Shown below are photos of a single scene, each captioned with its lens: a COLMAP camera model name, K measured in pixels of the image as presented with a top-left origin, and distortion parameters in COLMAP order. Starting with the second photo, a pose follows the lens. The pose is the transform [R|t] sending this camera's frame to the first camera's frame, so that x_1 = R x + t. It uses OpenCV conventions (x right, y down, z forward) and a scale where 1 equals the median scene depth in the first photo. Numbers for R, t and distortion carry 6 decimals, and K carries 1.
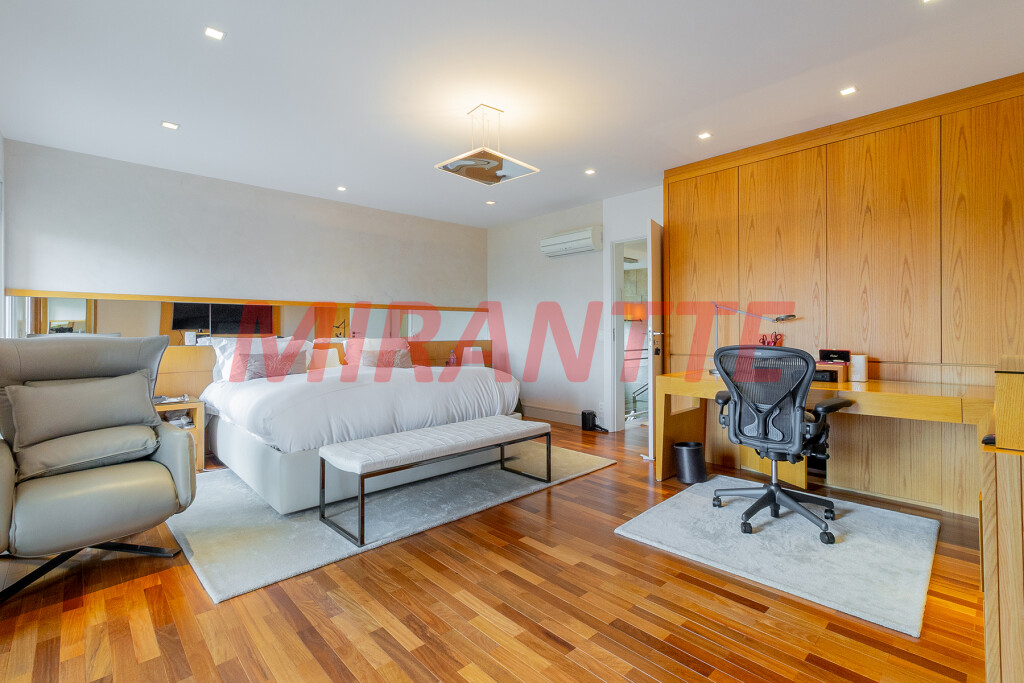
lens RADIAL K [[466.9, 0, 509.5], [0, 466.9, 329.6], [0, 0, 1]] dist [-0.000926, 0.000671]
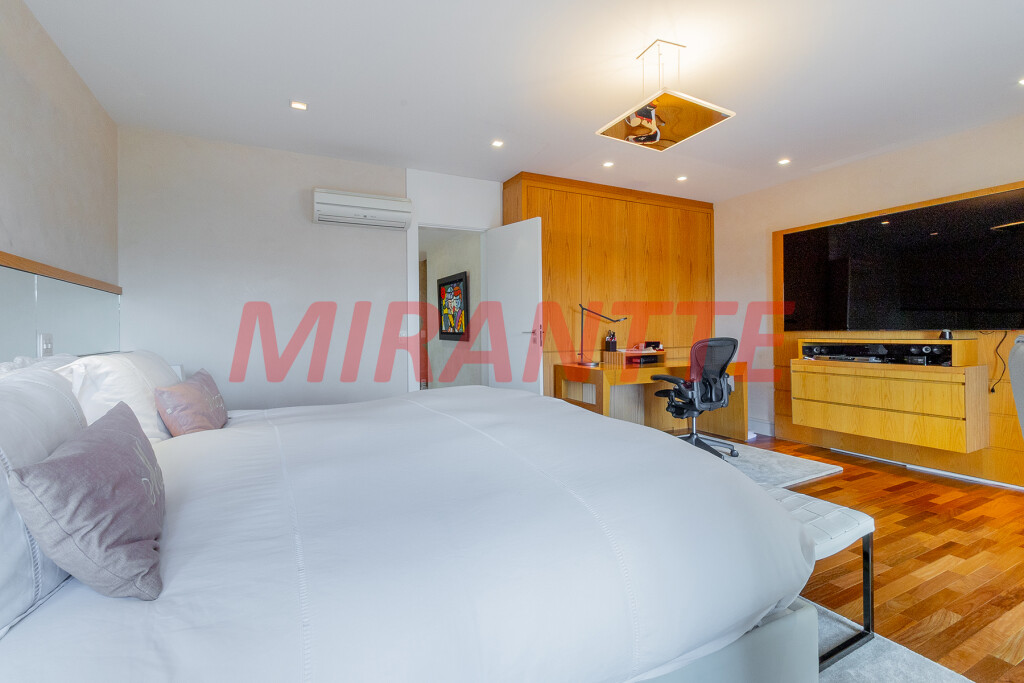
lens RADIAL K [[466.9, 0, 509.5], [0, 466.9, 329.6], [0, 0, 1]] dist [-0.000926, 0.000671]
pose [[0.270115, 0.004180, 0.962819, -0.972132], [0.006772, 0.999958, -0.006241, 0.011319], [-0.962804, 0.008206, 0.270075, 1.143833]]
